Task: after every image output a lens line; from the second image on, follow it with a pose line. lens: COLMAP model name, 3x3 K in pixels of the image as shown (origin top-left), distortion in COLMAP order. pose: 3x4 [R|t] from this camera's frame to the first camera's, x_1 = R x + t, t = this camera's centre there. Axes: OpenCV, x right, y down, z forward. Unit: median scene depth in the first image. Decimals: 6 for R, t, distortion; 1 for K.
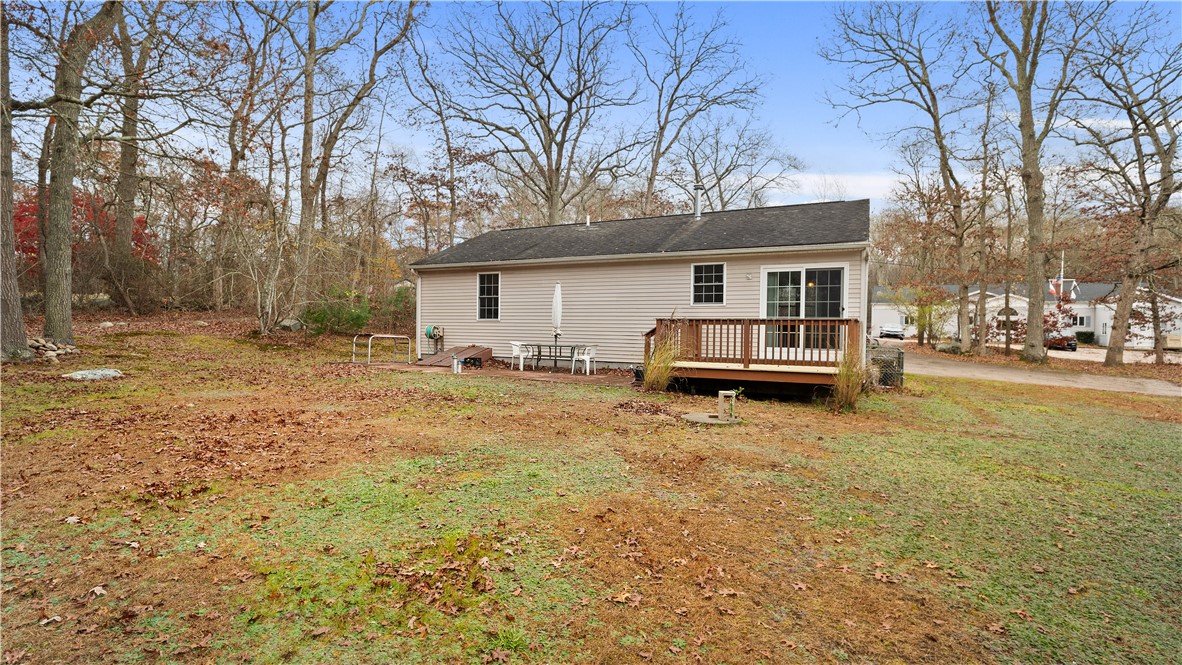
lens RADIAL K [[567.5, 0, 585.7], [0, 567.5, 329.2], [0, 0, 1]] dist [0.000864, -0.000752]
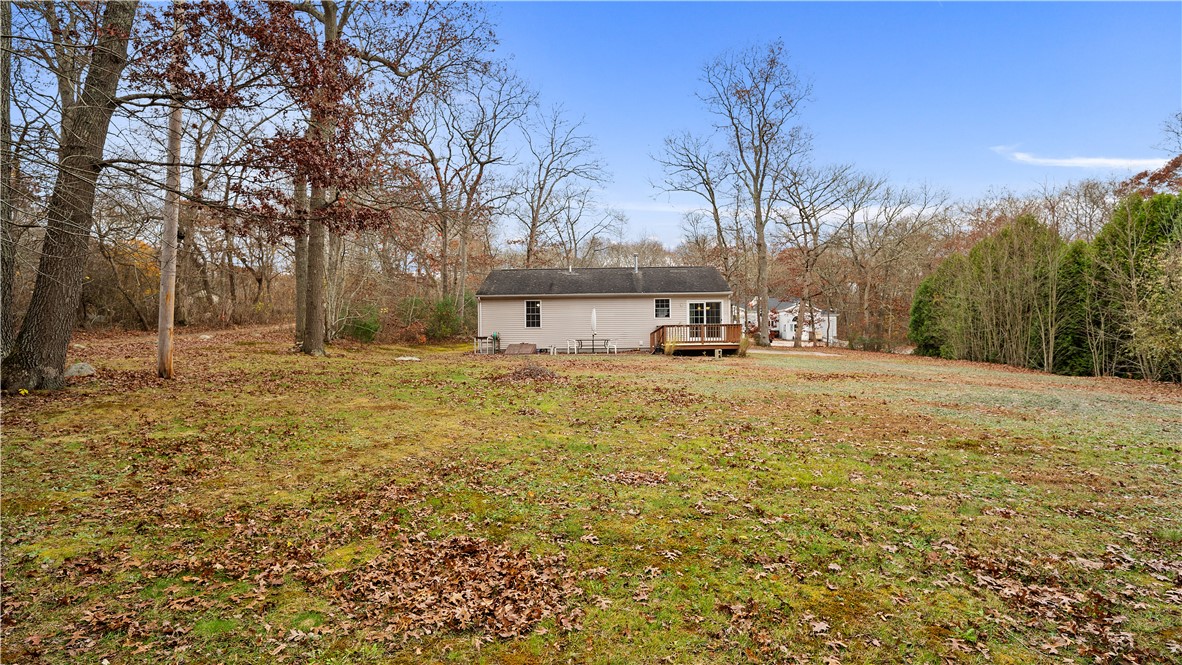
lens RADIAL K [[567.5, 0, 594.8], [0, 567.5, 331.3], [0, 0, 1]] dist [0.000864, -0.000752]
pose [[0.905437, -0.019857, 0.424015, -0.735905], [0.024396, 0.999688, -0.005279, 0.008315], [-0.423778, 0.015124, 0.905640, -0.646663]]
